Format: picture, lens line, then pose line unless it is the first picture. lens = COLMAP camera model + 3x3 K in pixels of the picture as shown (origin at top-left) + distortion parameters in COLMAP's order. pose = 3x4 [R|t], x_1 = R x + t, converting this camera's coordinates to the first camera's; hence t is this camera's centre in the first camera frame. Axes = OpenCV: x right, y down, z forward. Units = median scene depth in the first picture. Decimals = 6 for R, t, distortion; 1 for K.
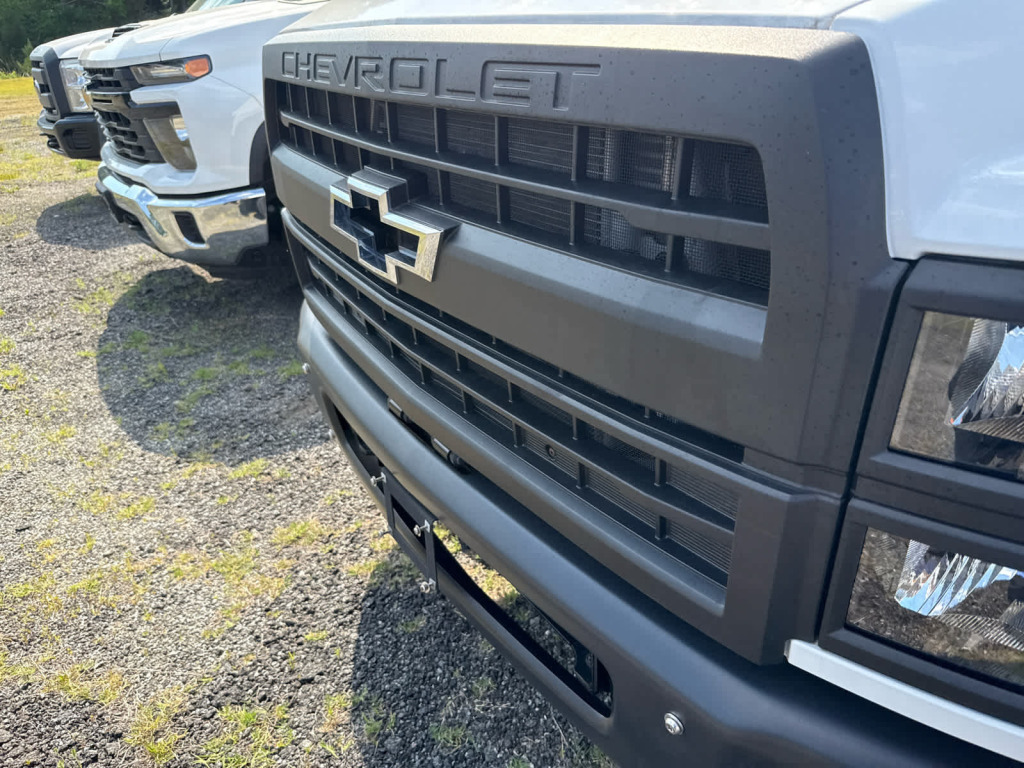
lens RADIAL K [[709.2, 0, 512.0], [0, 709.2, 384.0], [0, 0, 1]] dist [0.125235, -0.282707]
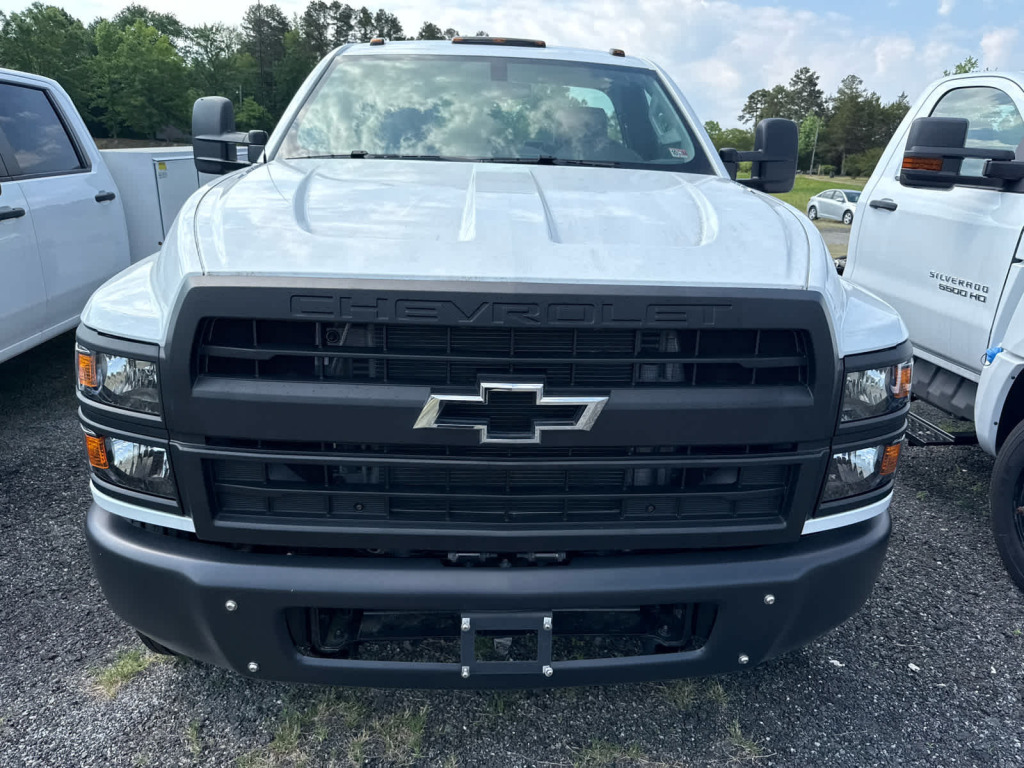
lens RADIAL K [[725.9, 0, 516.8], [0, 725.9, 376.0], [0, 0, 1]] dist [0.005735, -0.003878]
pose [[0.513211, -0.176464, 0.839926, -1.132299], [0.346076, 0.938096, -0.014371, -0.218160], [-0.785395, 0.298053, 0.542511, 0.168893]]
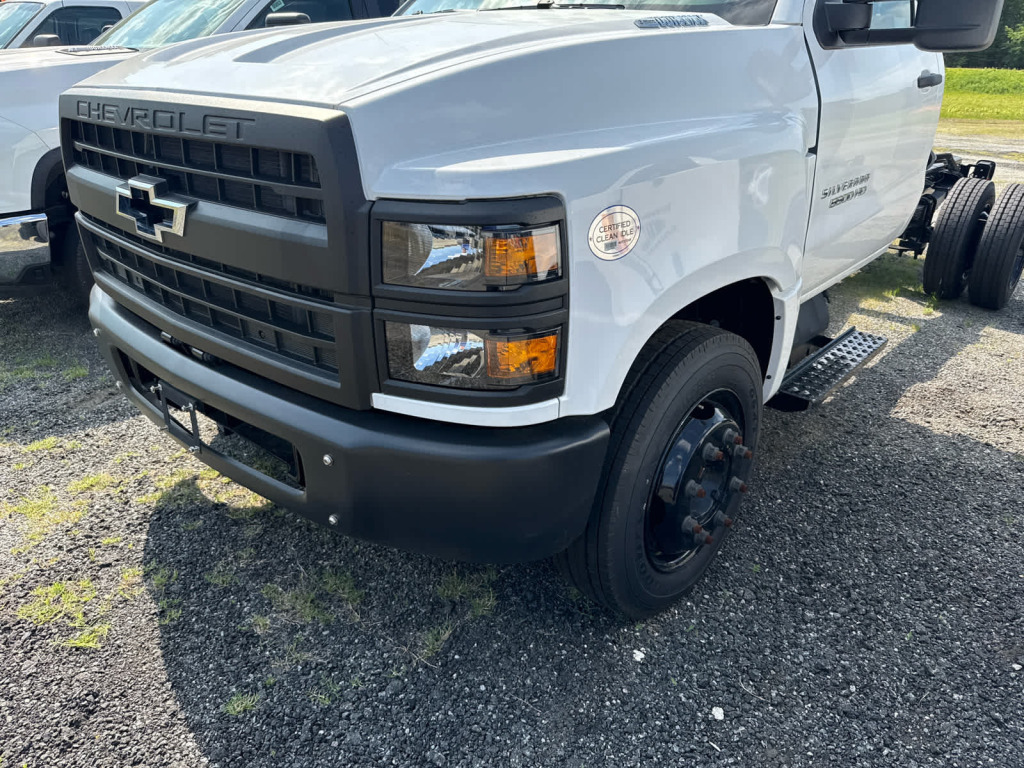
lens RADIAL K [[712.4, 0, 512.0], [0, 712.4, 384.0], [0, 0, 1]] dist [-0.004151, -0.009180]
pose [[0.963613, -0.044647, 0.263546, 0.134934], [0.061838, 0.996440, -0.057293, 0.263134], [-0.260050, 0.071506, 0.962944, -0.609863]]
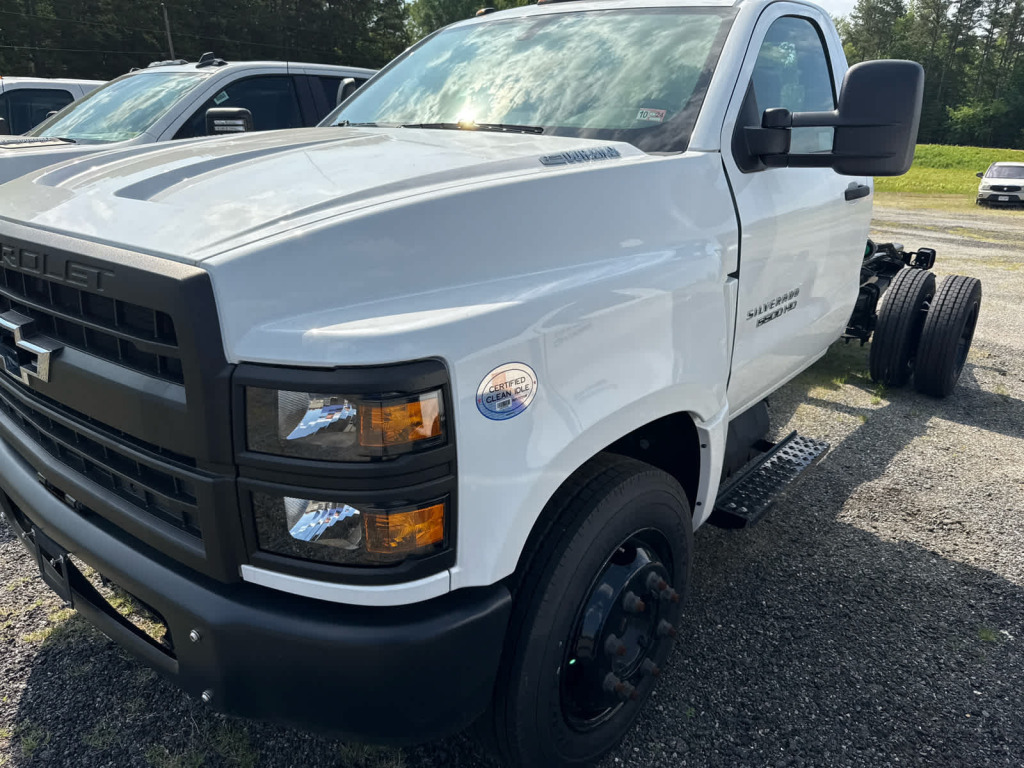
lens RADIAL K [[714.9, 0, 511.0], [0, 714.9, 390.1], [0, 0, 1]] dist [-0.016471, 0.004719]
pose [[0.951791, -0.025714, 0.305667, 0.280303], [0.069862, 0.988464, -0.134383, 0.113798], [-0.298686, 0.149259, 0.942607, -0.574523]]
